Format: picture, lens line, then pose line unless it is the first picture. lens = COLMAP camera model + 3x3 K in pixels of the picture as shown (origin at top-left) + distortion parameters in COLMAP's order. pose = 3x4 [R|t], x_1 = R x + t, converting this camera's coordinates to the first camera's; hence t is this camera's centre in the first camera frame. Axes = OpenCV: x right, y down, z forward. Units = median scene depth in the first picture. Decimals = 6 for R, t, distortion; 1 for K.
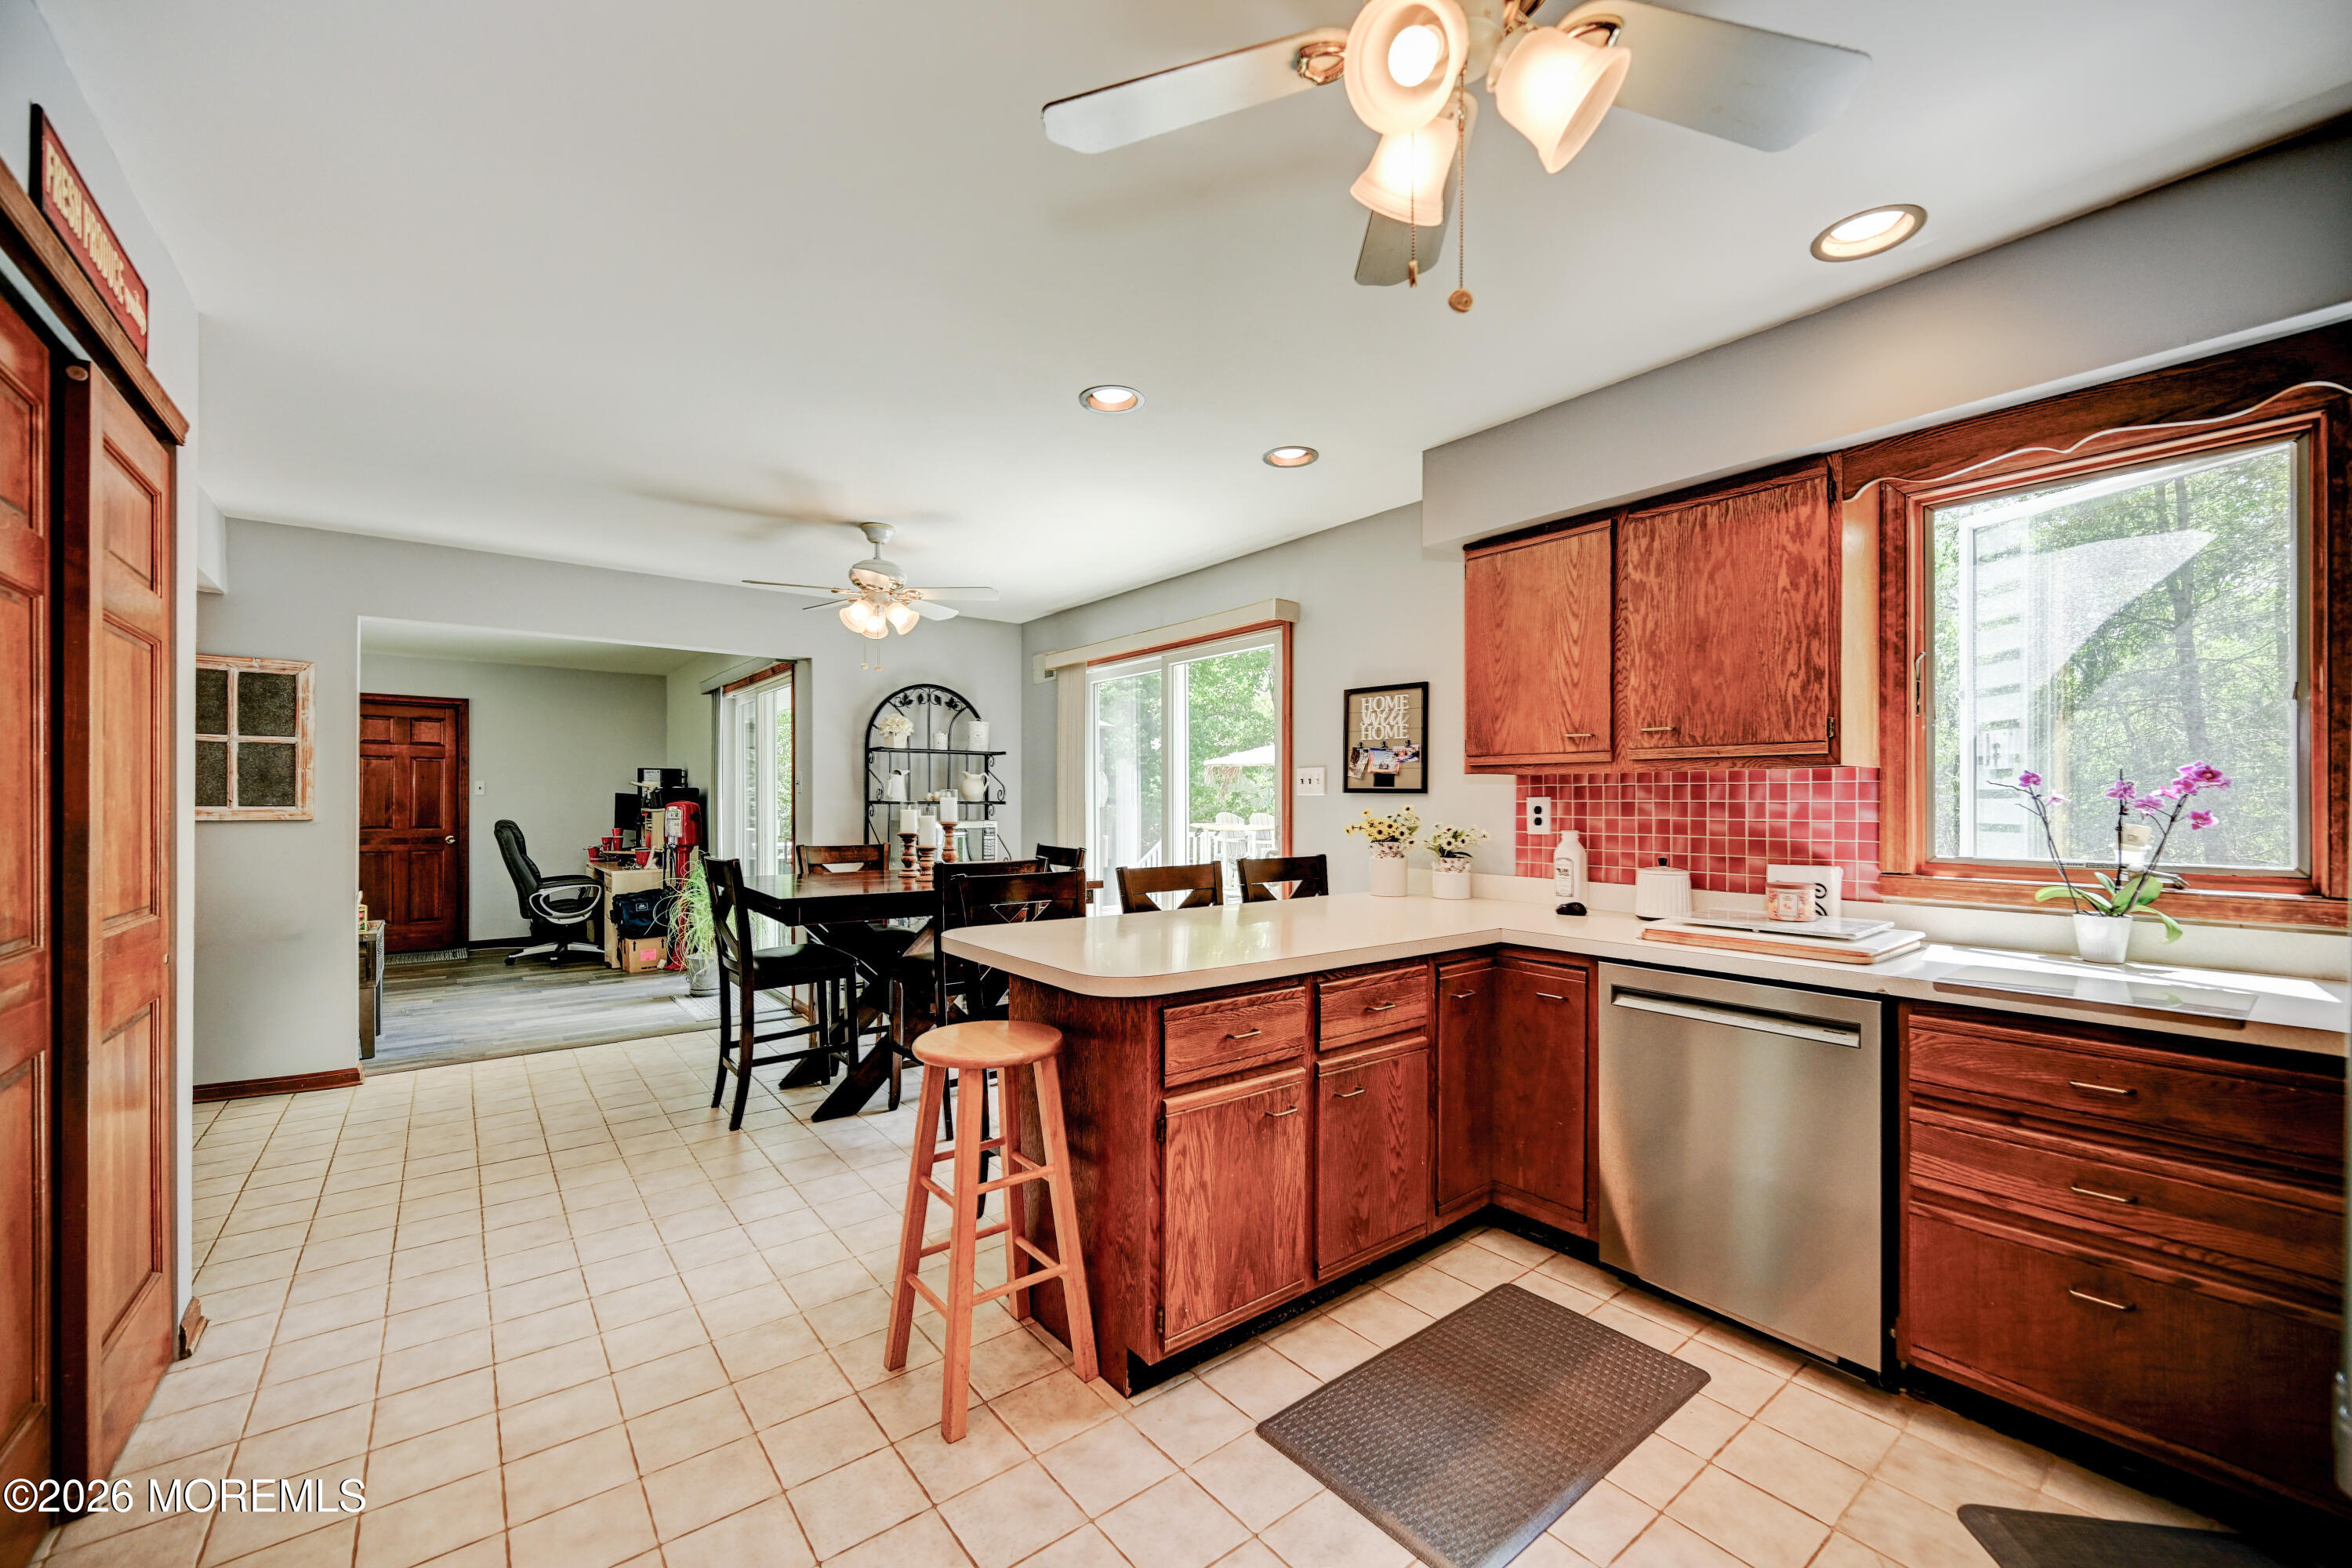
lens RADIAL K [[929.3, 0, 1177.4], [0, 929.3, 797.7], [0, 0, 1]] dist [-0.000520, -0.000077]
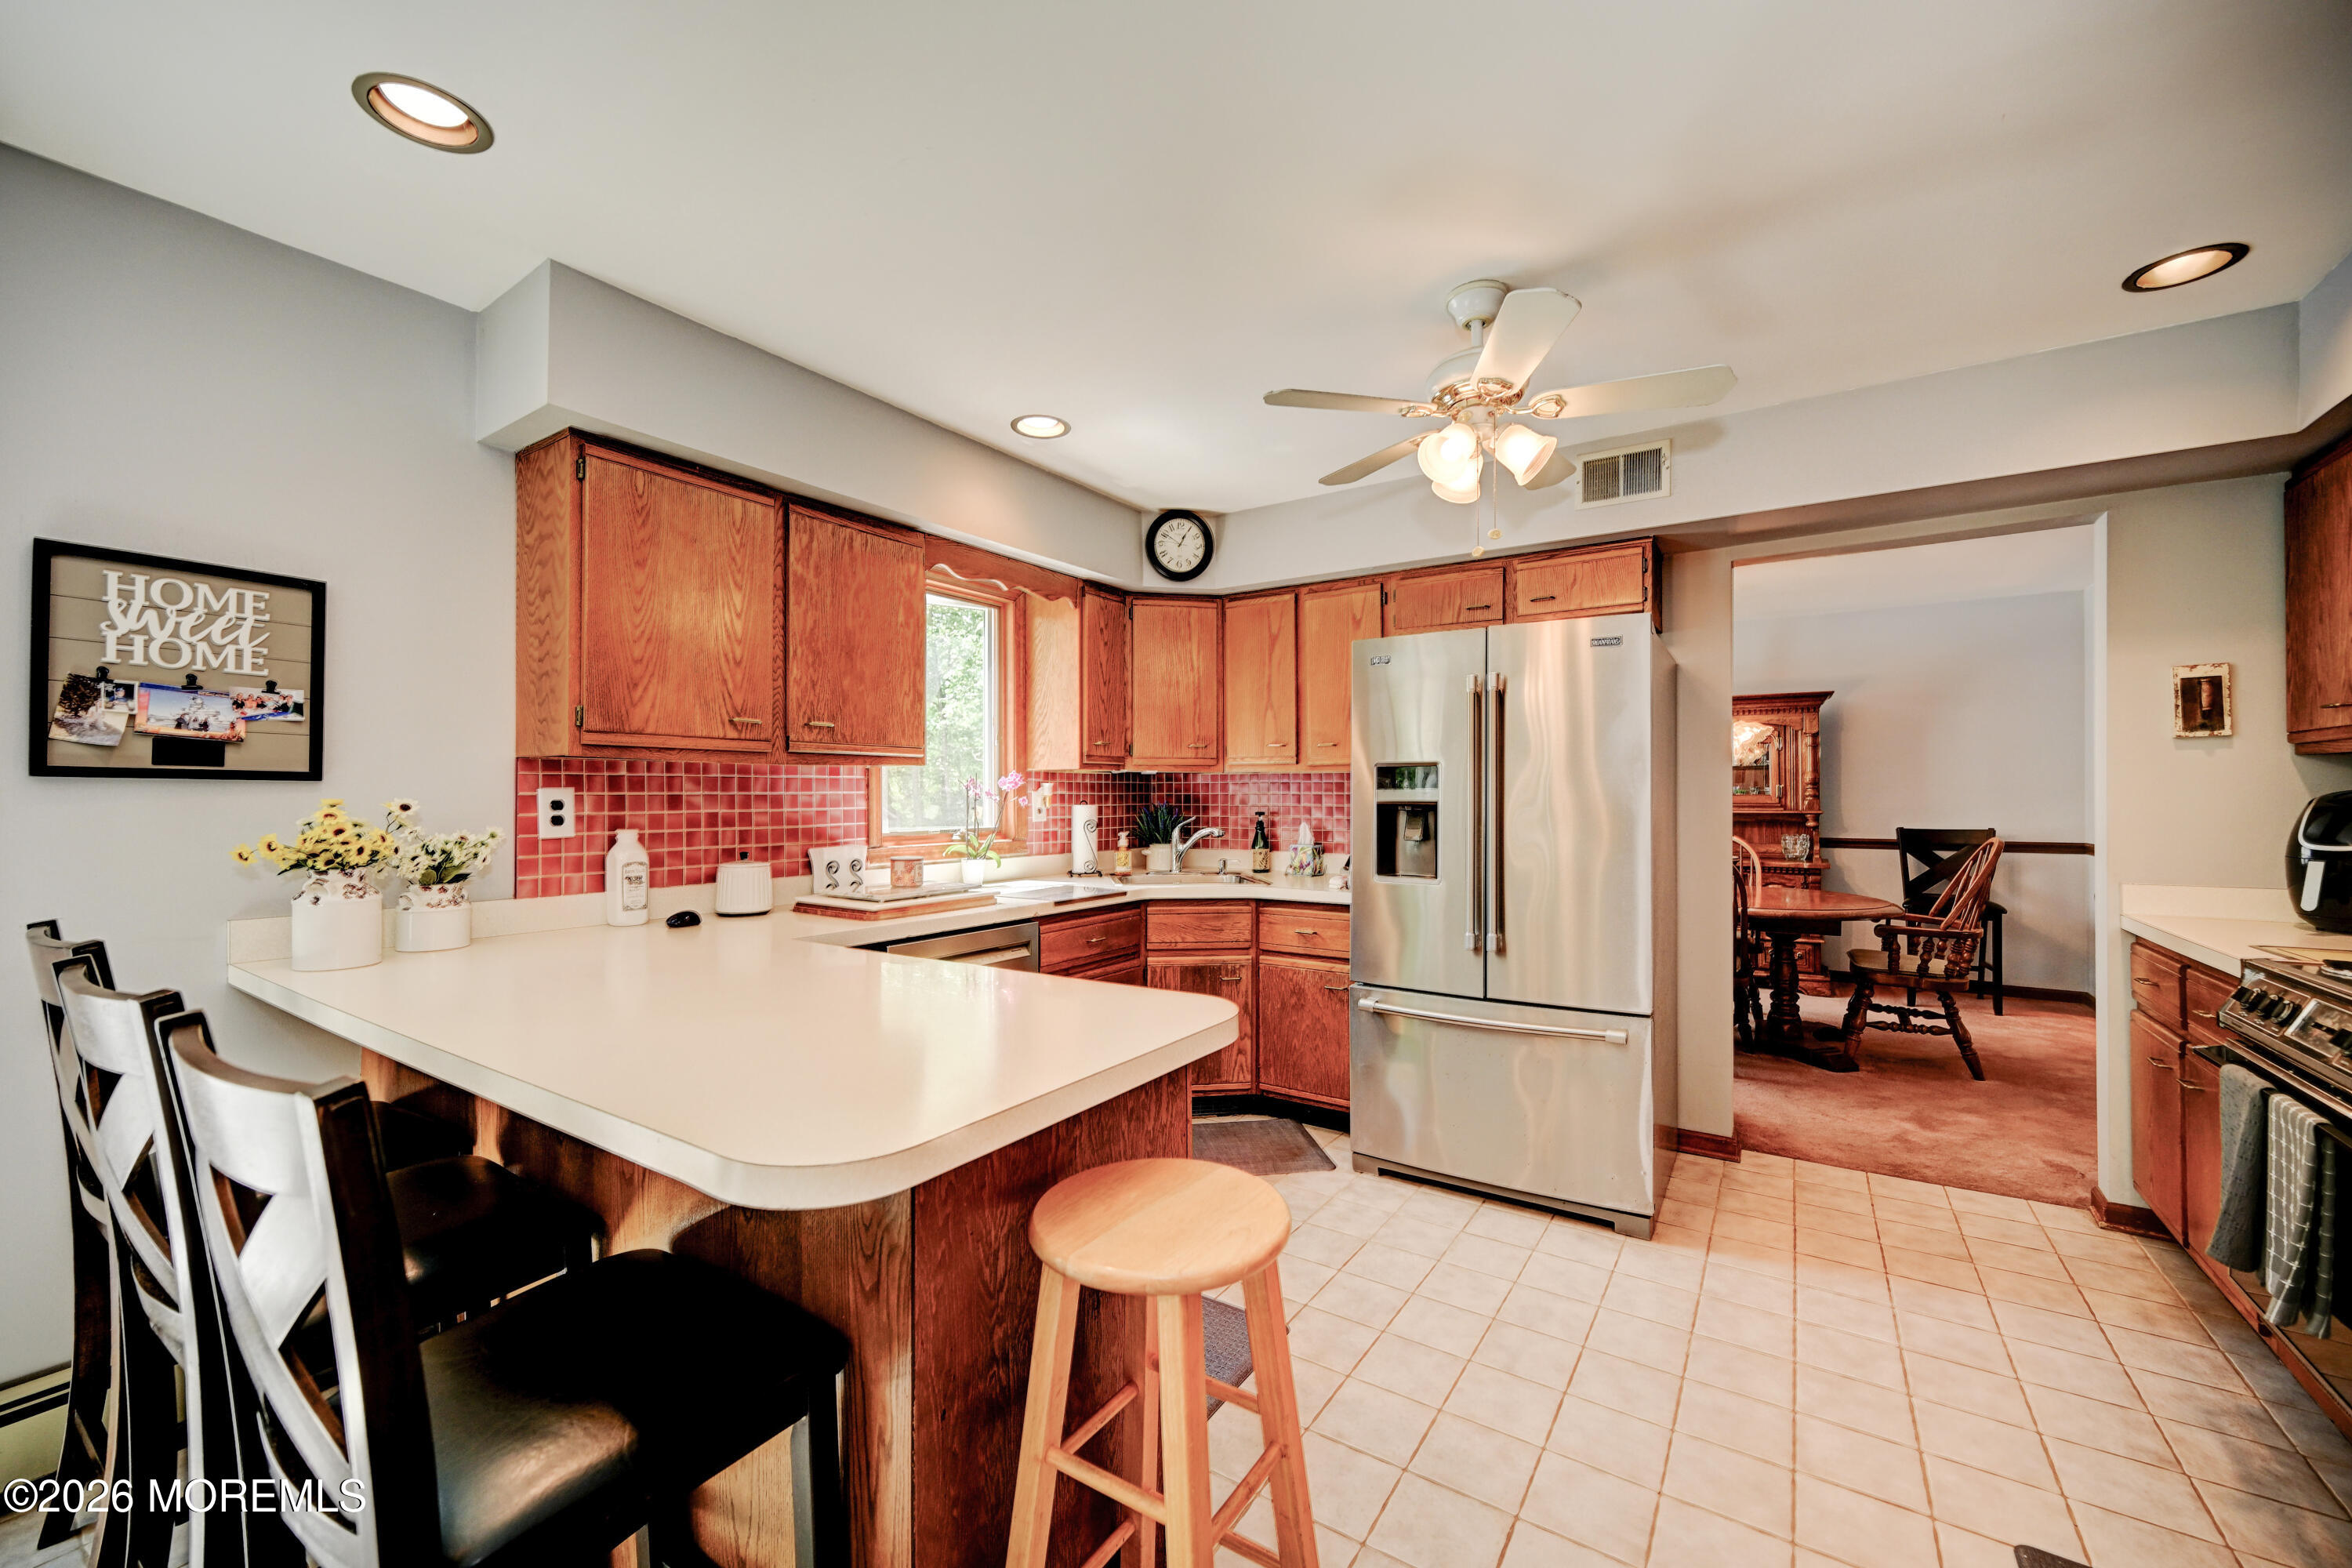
lens RADIAL K [[929.3, 0, 1194.4], [0, 929.3, 779.9], [0, 0, 1]] dist [-0.000520, -0.000077]
pose [[-0.319791, 0.012708, 0.947403, -0.537616], [-0.002133, 0.999898, -0.014133, 0.002371], [-0.947486, -0.006541, -0.319731, 0.833820]]
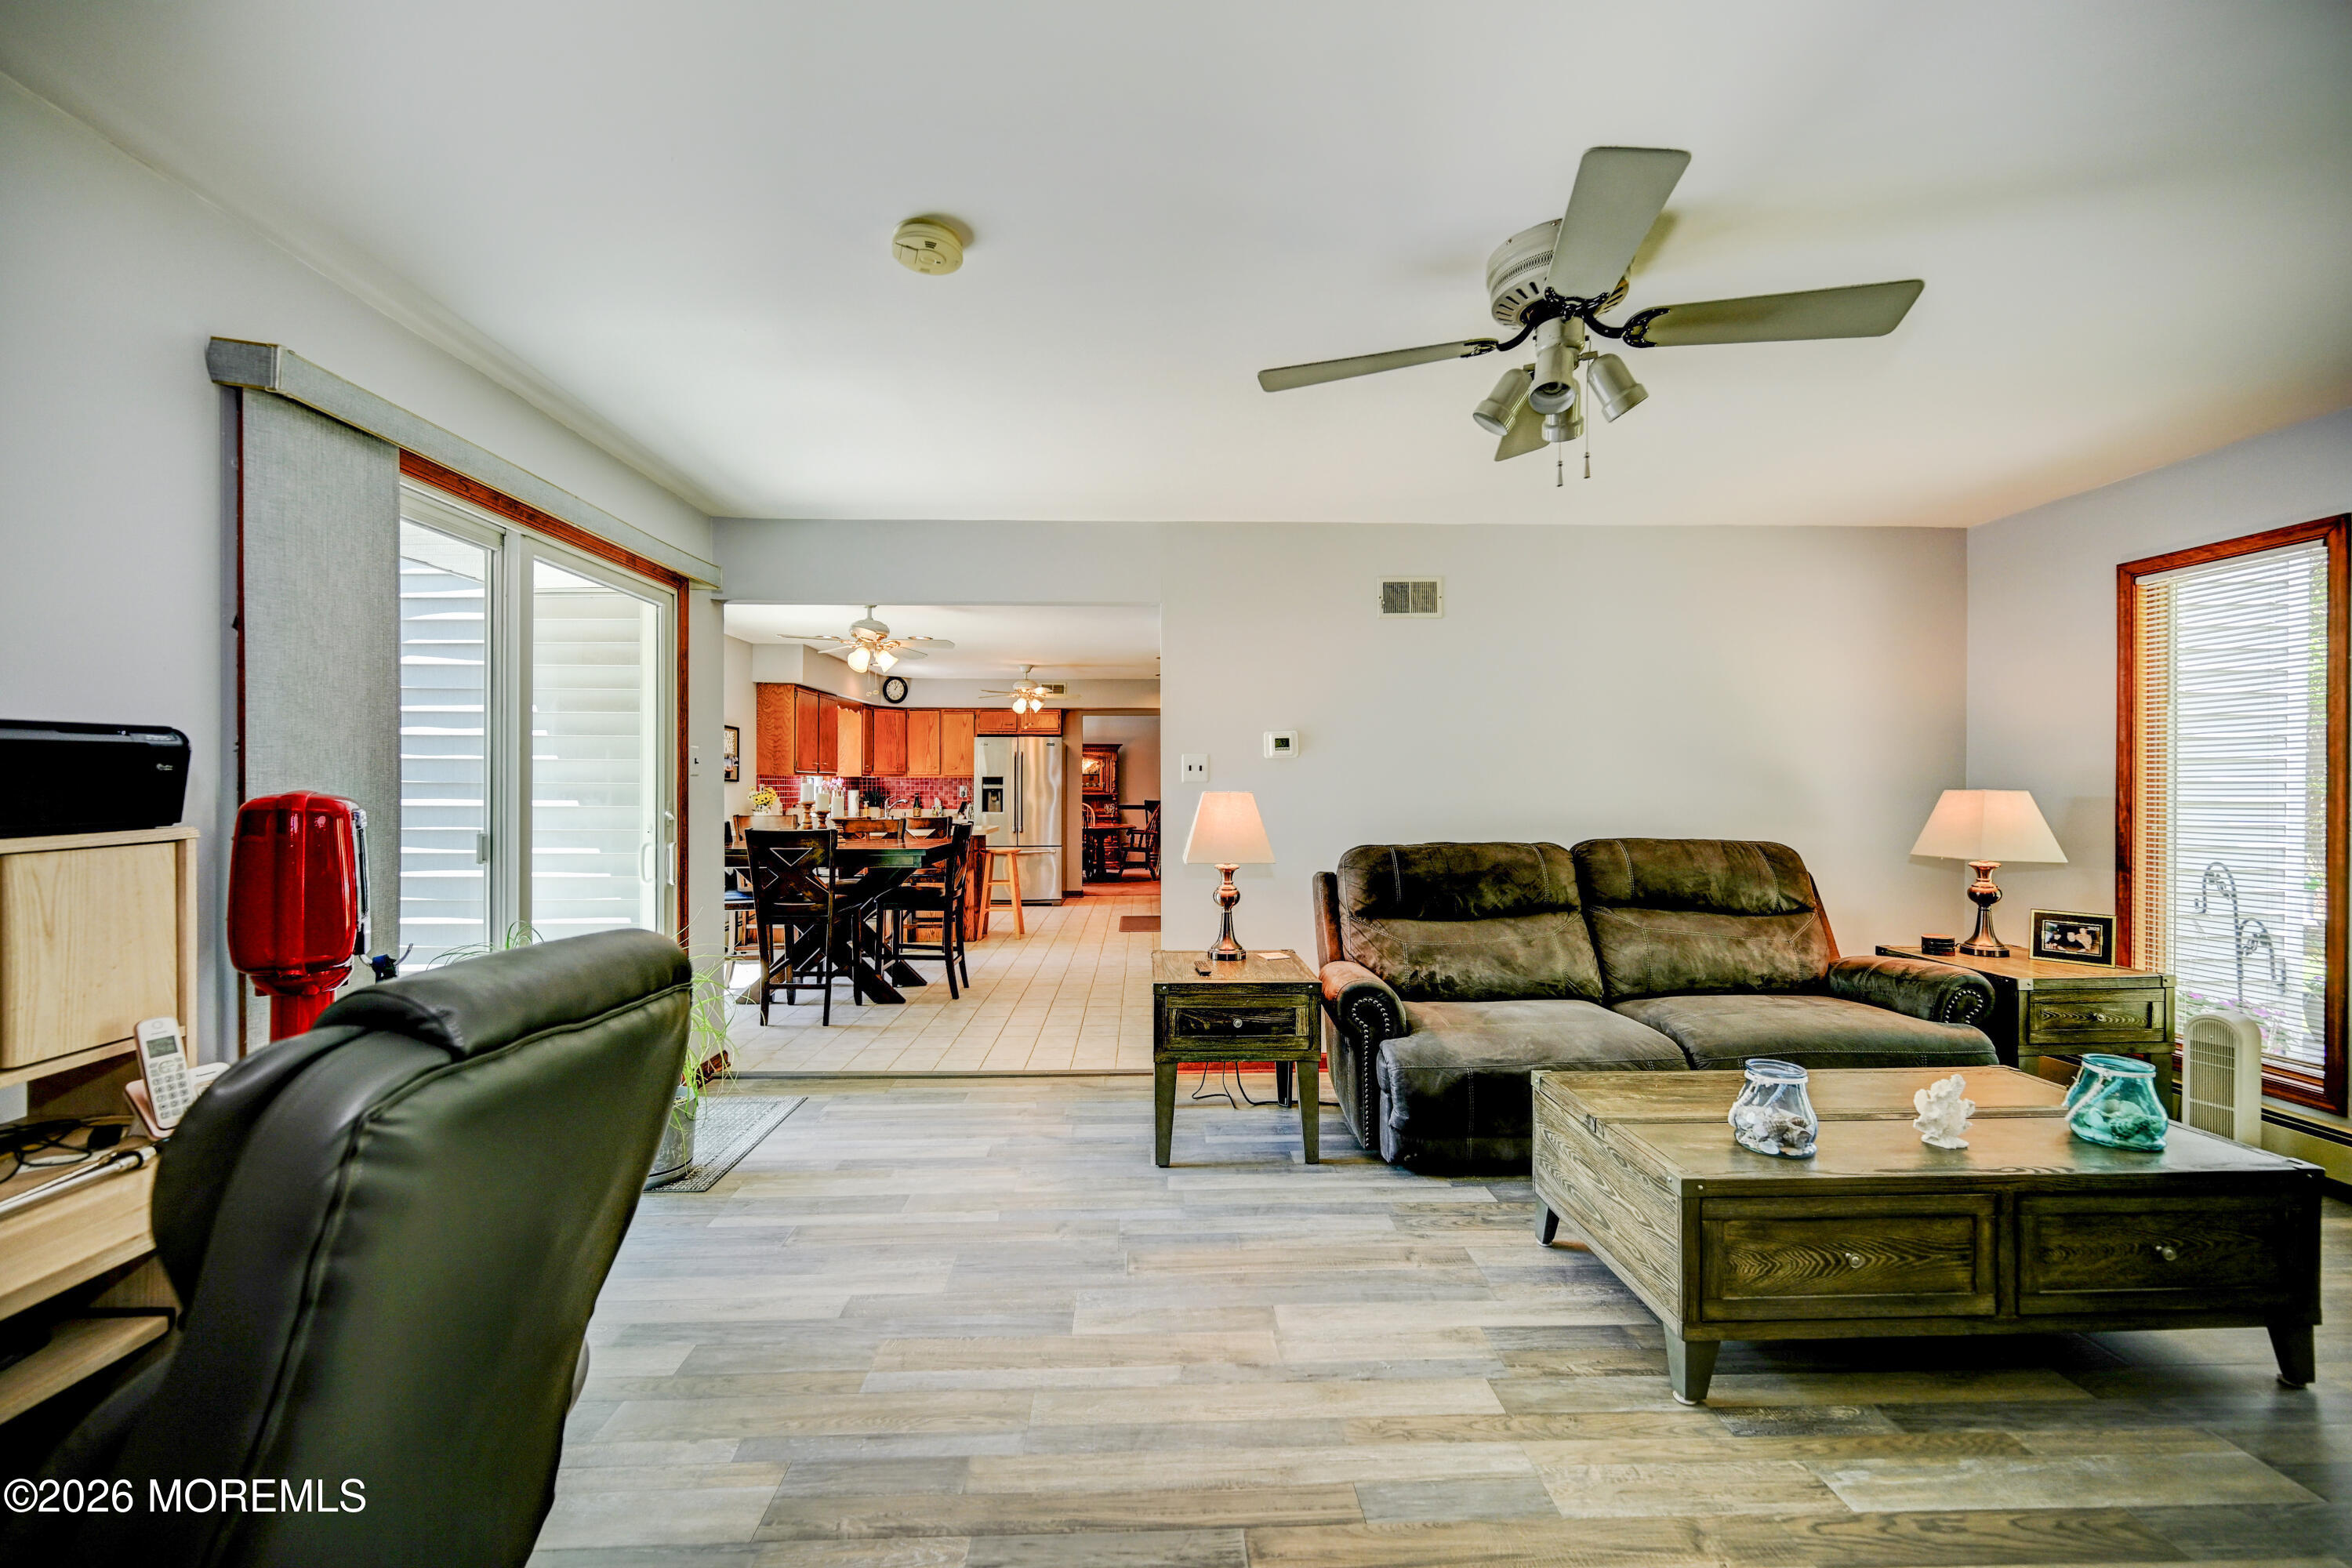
lens RADIAL K [[929.3, 0, 1182.4], [0, 929.3, 783.6], [0, 0, 1]] dist [-0.000520, -0.000077]
pose [[-0.808266, -0.002315, 0.588813, -2.127048], [-0.004743, 0.999985, -0.002579, -0.001671], [-0.588798, -0.004877, -0.808266, 2.547737]]
